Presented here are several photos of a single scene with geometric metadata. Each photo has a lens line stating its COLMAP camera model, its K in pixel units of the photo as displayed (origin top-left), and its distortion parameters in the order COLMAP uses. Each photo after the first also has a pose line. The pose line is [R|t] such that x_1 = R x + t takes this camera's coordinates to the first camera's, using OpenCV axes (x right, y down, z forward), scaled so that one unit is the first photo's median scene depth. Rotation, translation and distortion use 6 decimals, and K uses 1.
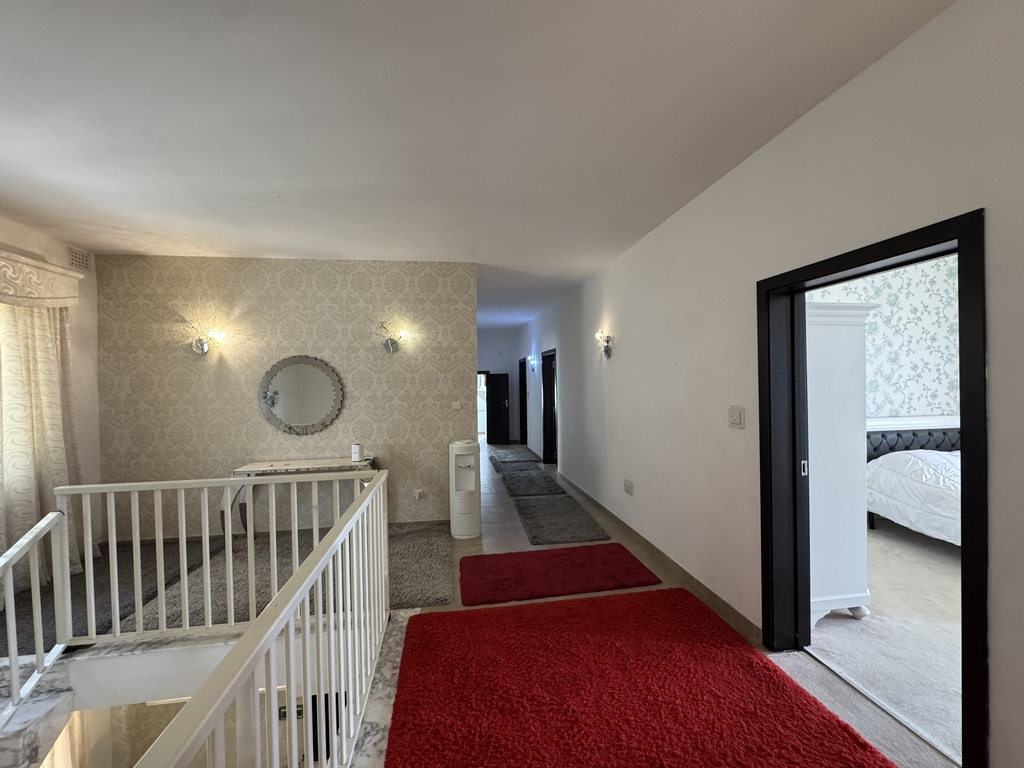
lens RADIAL K [[411.3, 0, 513.0], [0, 411.3, 384.5], [0, 0, 1]] dist [-0.002566, -0.000032]
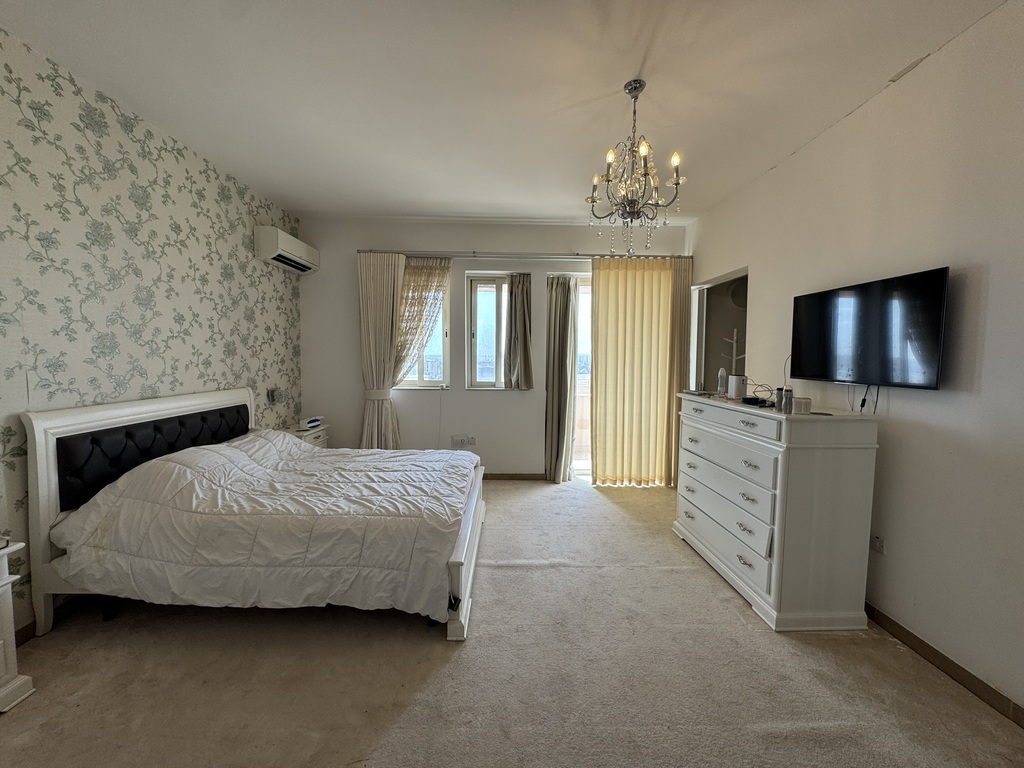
lens RADIAL K [[411.3, 0, 512.2], [0, 411.3, 380.2], [0, 0, 1]] dist [-0.002566, -0.000032]
pose [[0.139177, -0.040938, 0.989421, 0.418424], [-0.003876, 0.999115, 0.041884, 0.026011], [-0.990260, -0.009665, 0.138895, 0.400298]]
